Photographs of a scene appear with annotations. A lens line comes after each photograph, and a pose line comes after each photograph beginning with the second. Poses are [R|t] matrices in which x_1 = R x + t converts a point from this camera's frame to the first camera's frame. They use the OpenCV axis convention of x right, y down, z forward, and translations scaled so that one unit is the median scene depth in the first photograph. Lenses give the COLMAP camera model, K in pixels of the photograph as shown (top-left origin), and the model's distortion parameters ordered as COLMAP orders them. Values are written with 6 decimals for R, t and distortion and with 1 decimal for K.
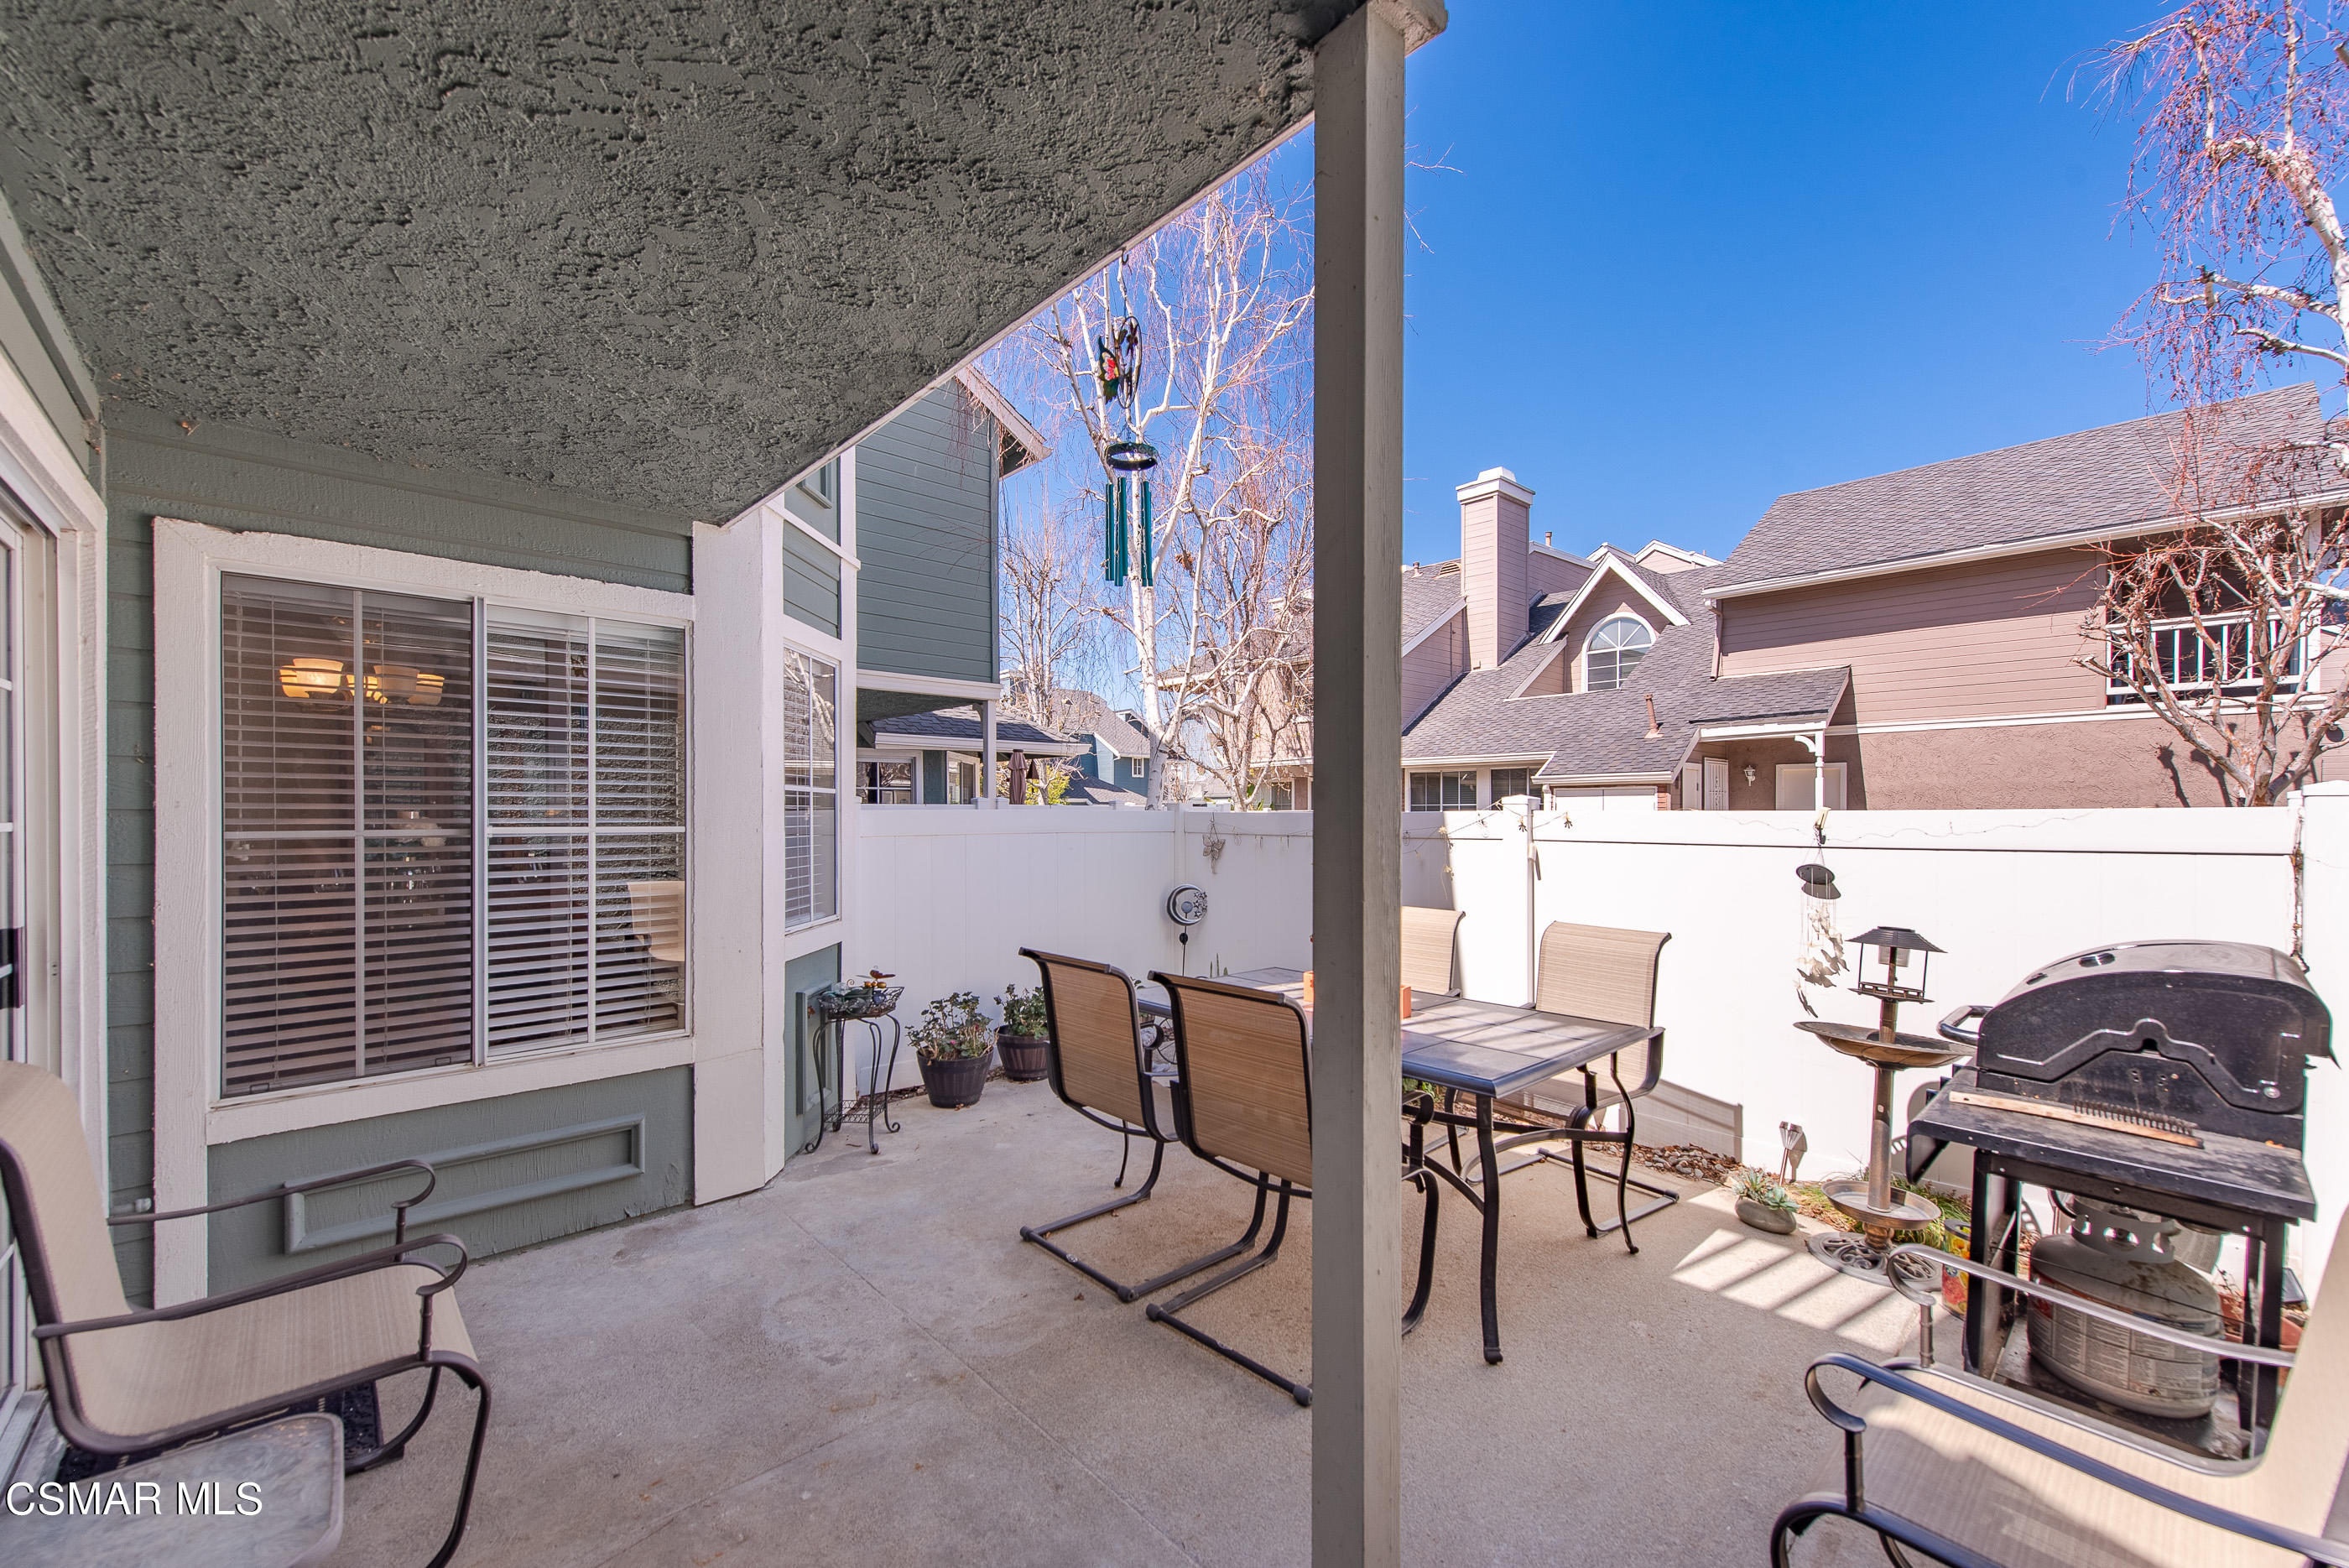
lens RADIAL K [[931.5, 0, 1179.2], [0, 931.5, 823.9], [0, 0, 1]] dist [0.014108, -0.004721]
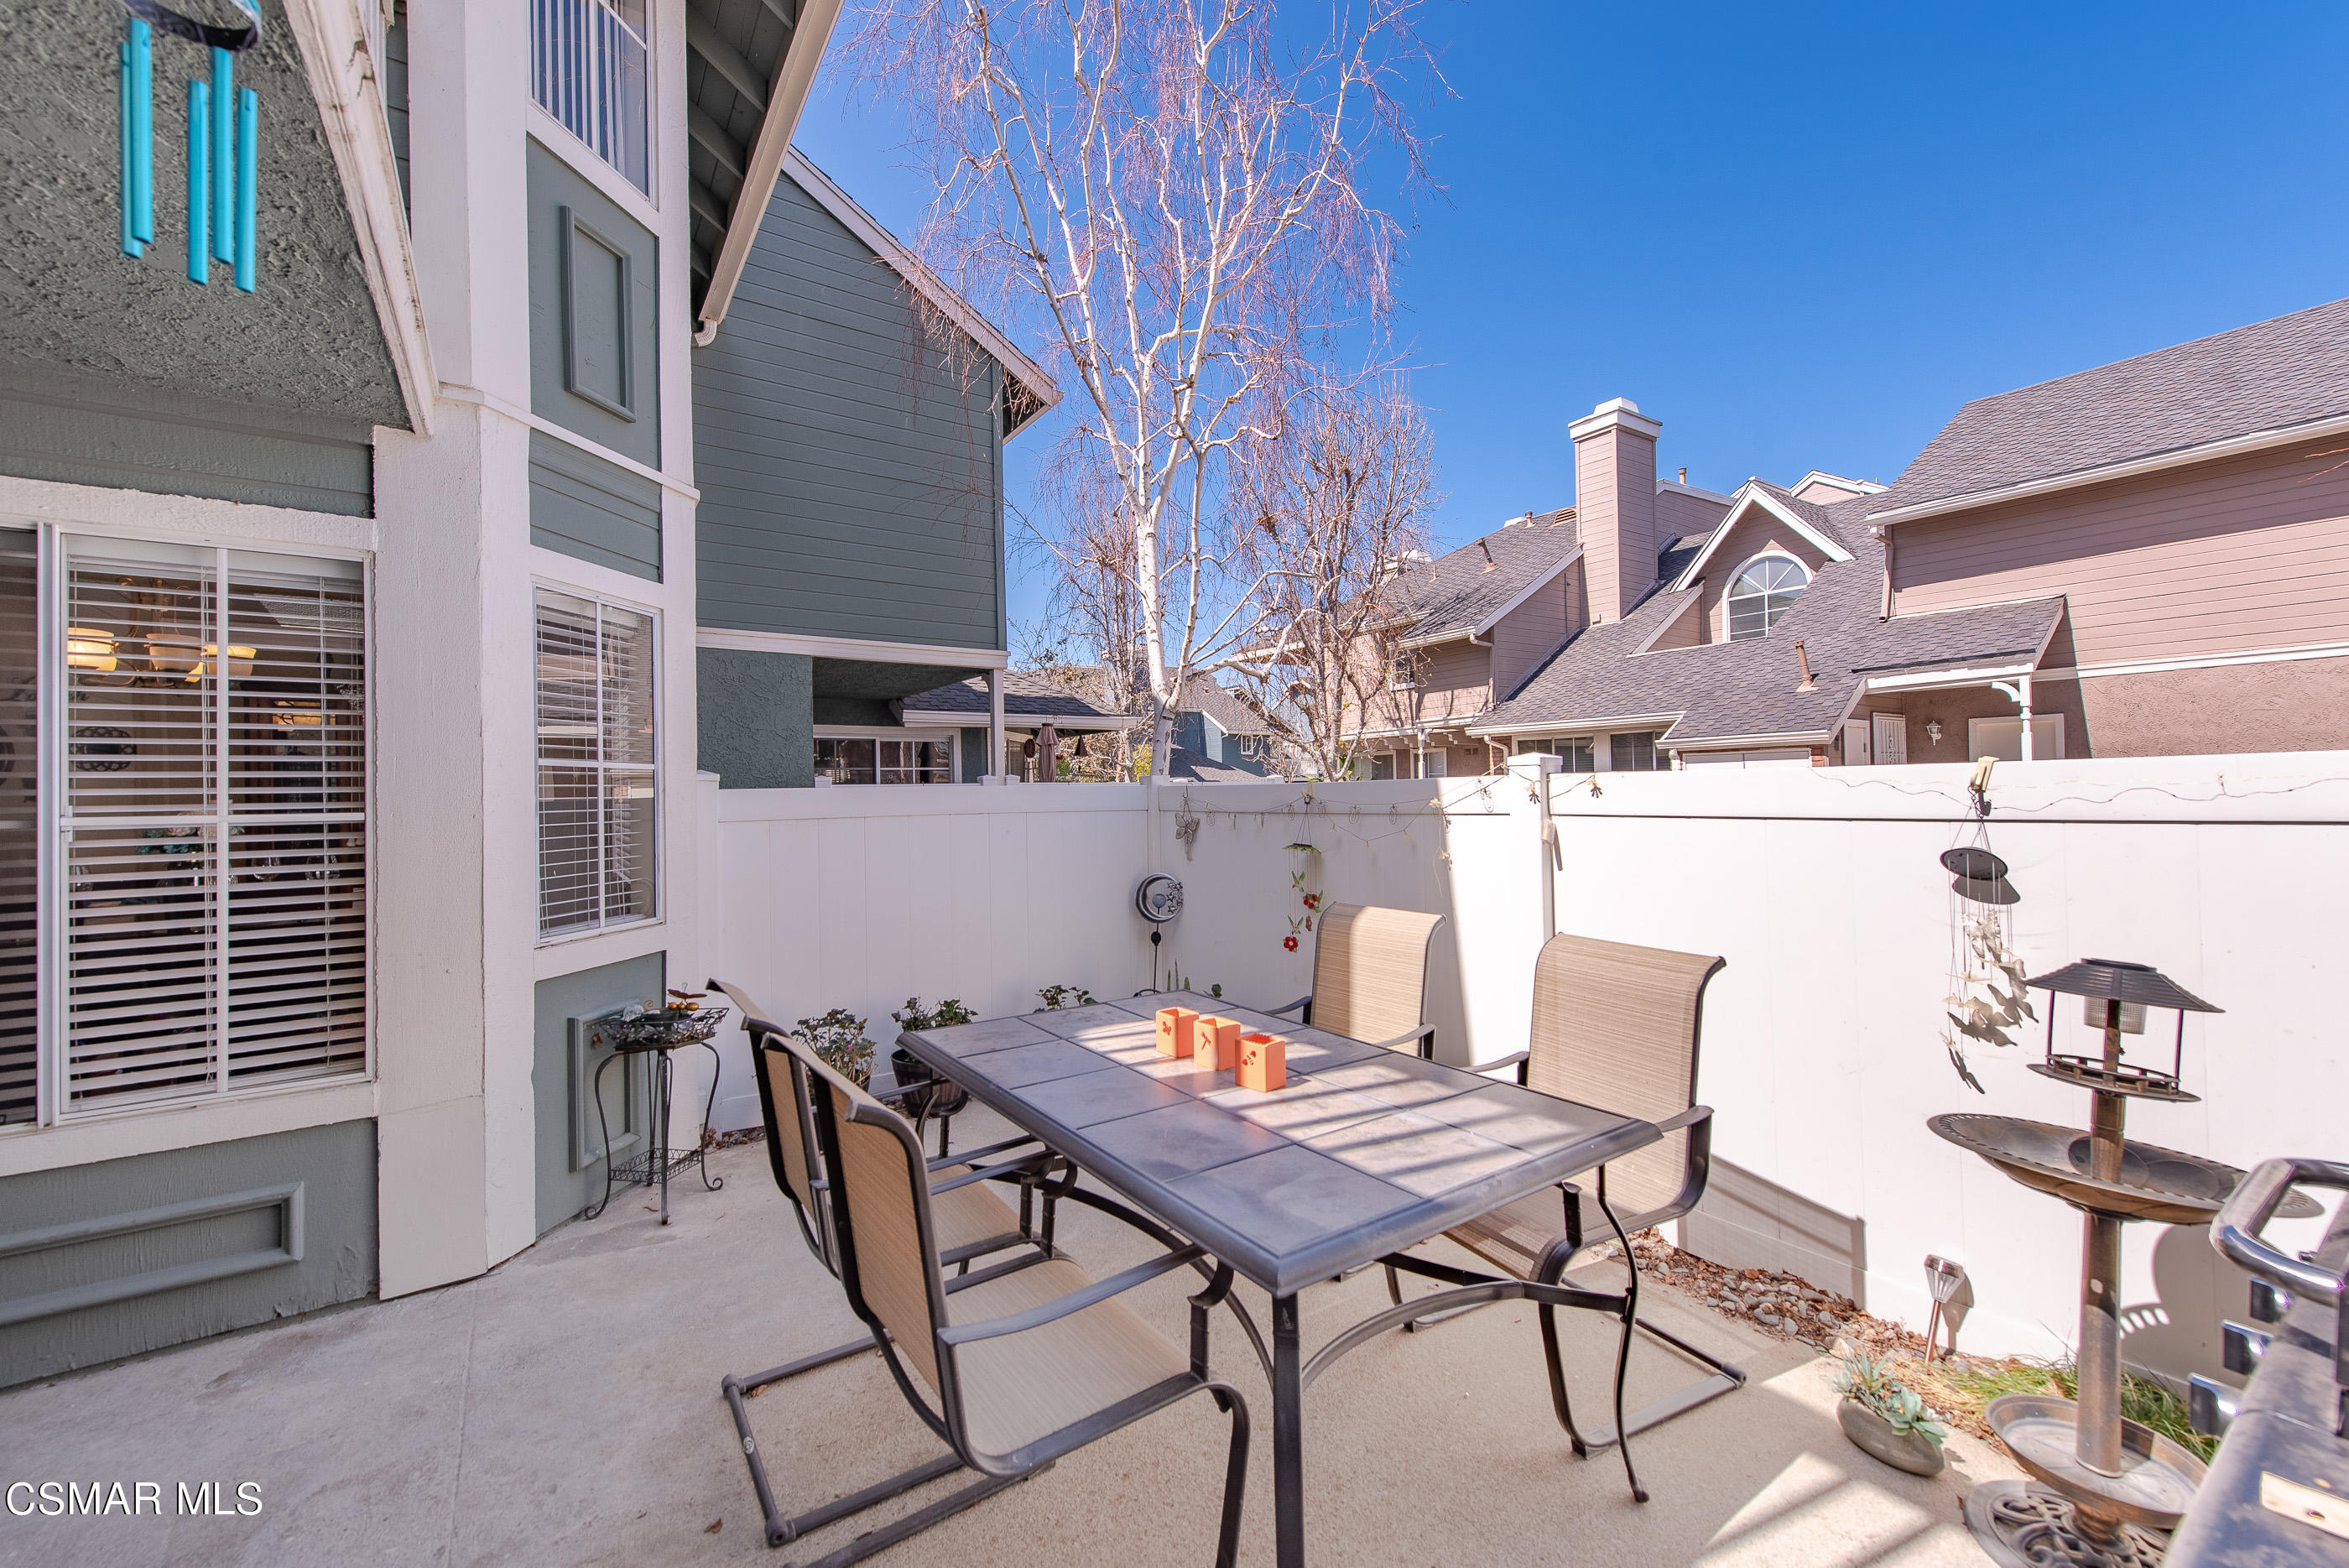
lens RADIAL K [[931.5, 0, 1173.0], [0, 931.5, 788.8], [0, 0, 1]] dist [0.014108, -0.004721]
pose [[0.989192, -0.017591, -0.145569, 0.215265], [0.015388, 0.999750, -0.016242, 0.004832], [0.145818, 0.013827, 0.989215, 0.267684]]
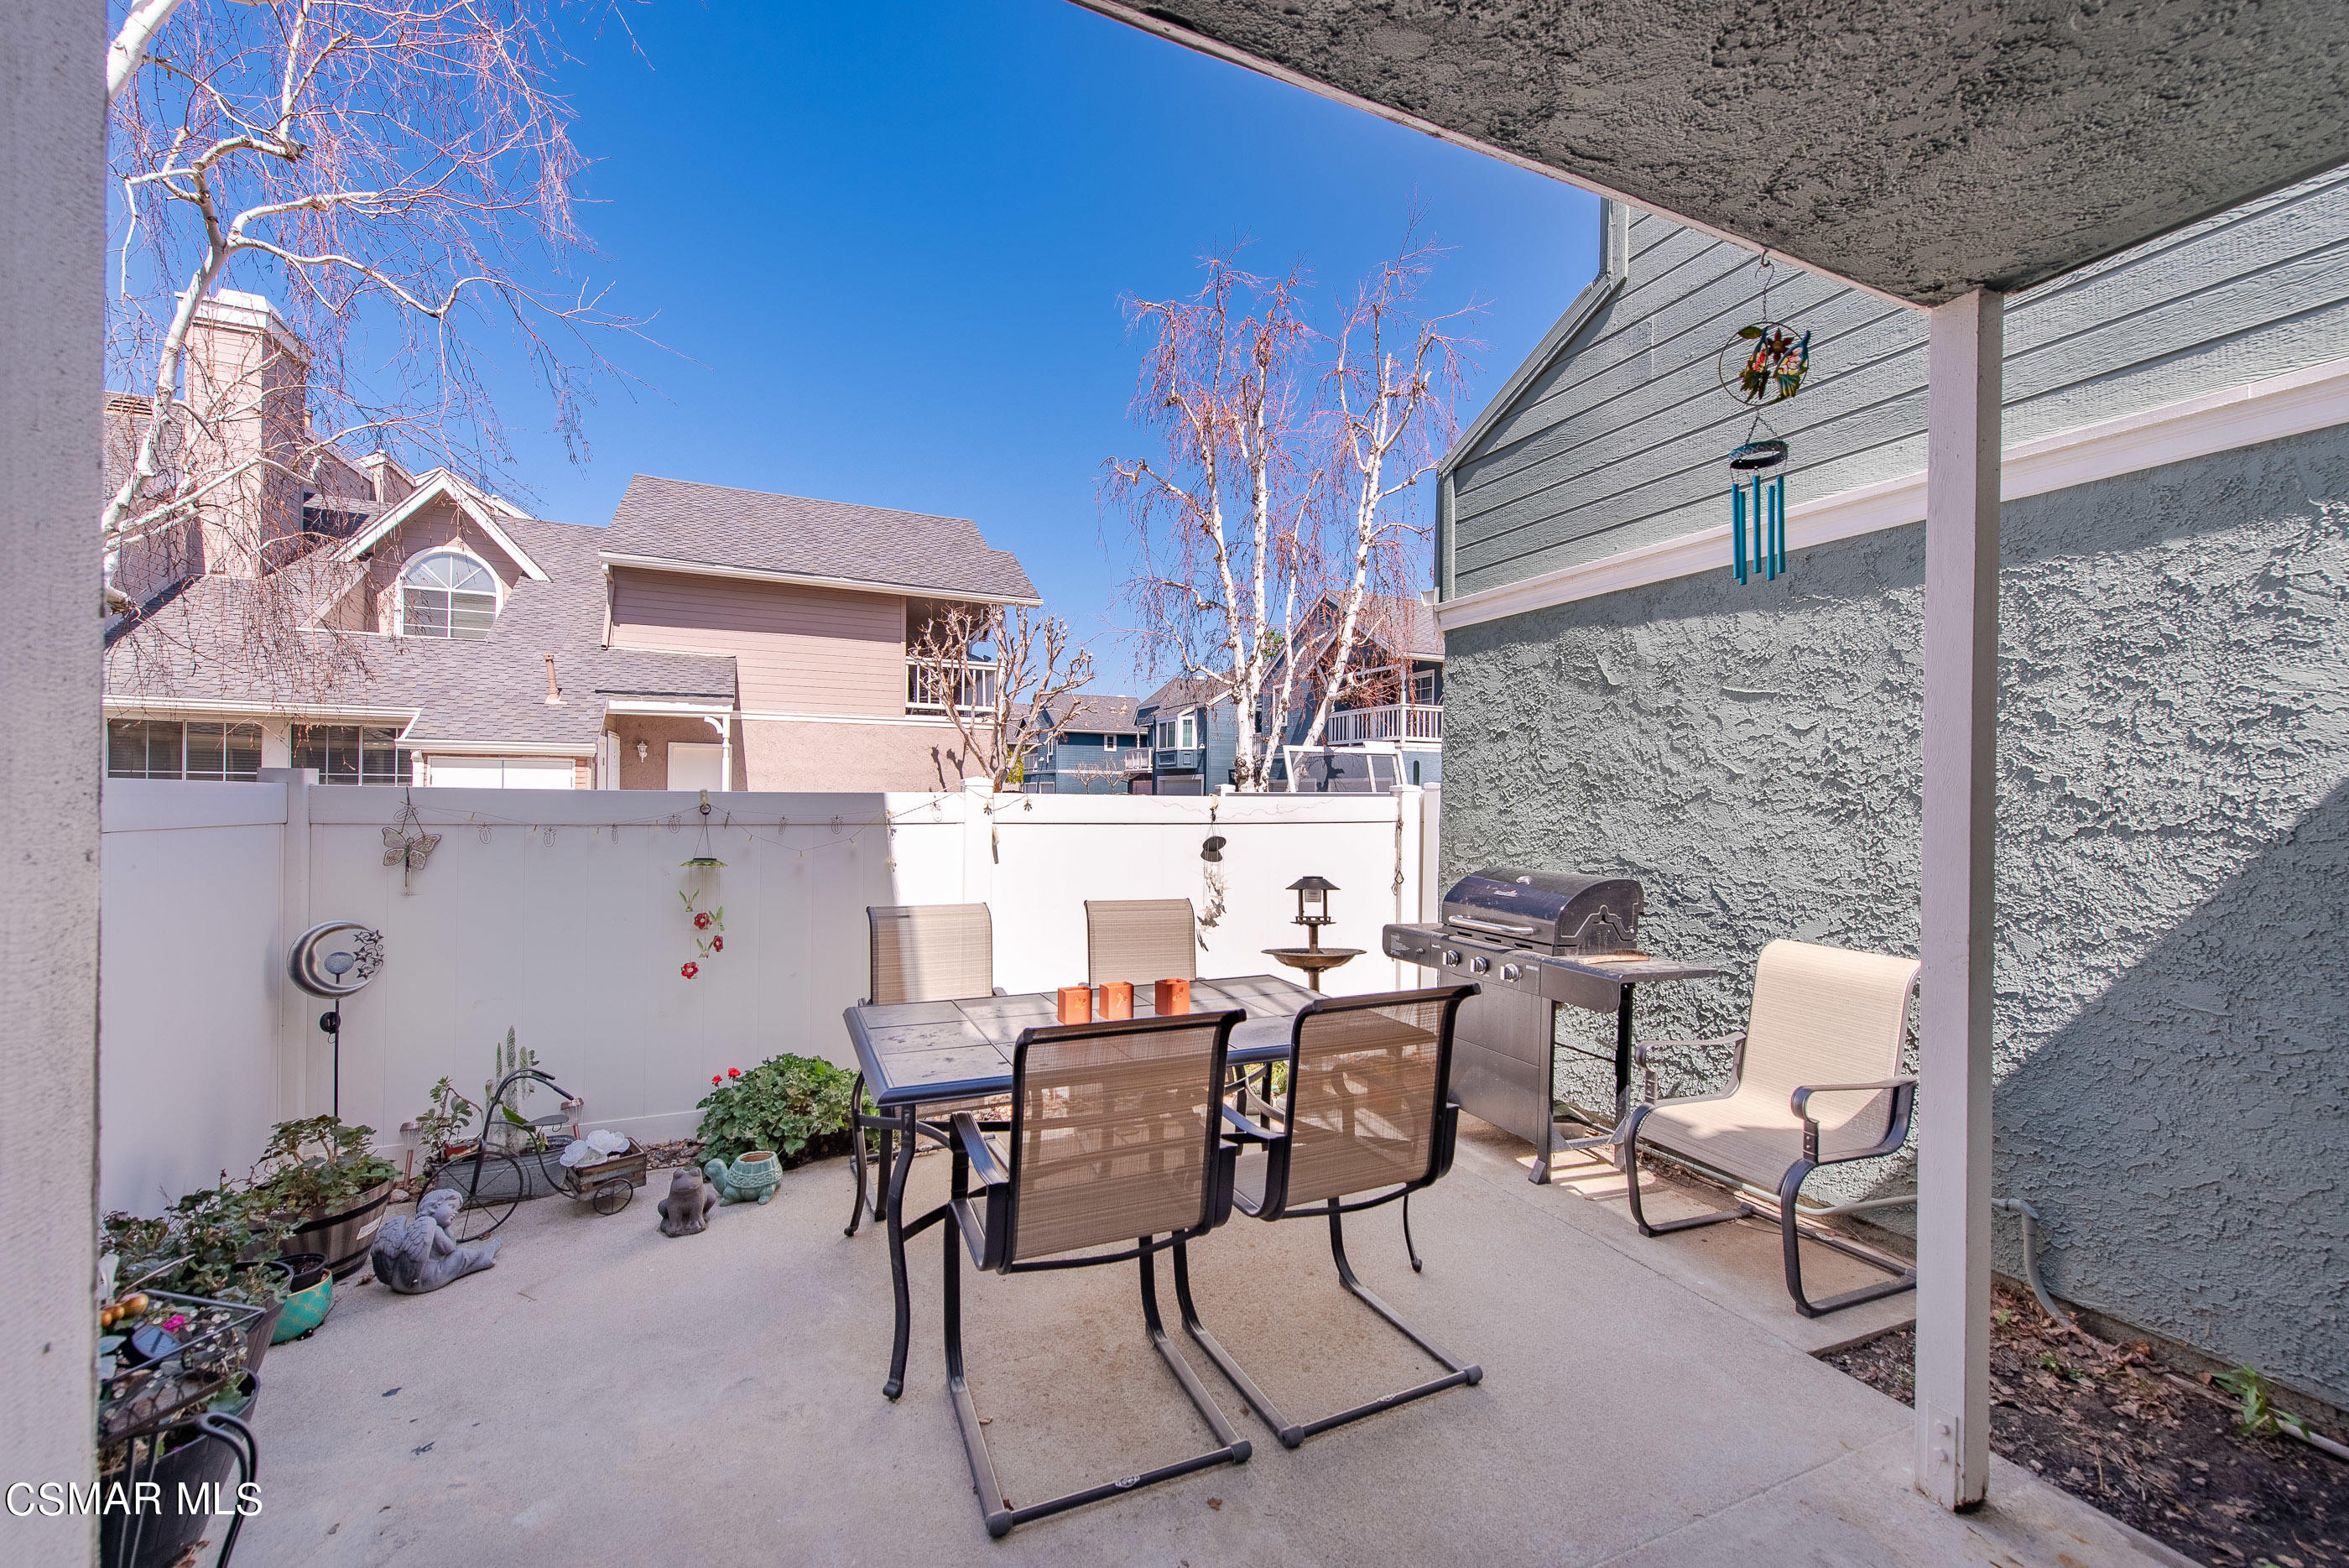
lens RADIAL K [[931.5, 0, 1180.9], [0, 931.5, 796.2], [0, 0, 1]] dist [0.014108, -0.004721]
pose [[0.317906, 0.003845, 0.948115, -0.528090], [-0.001177, 0.999993, -0.003661, -0.007901], [-0.948122, 0.000048, 0.317908, 0.551117]]
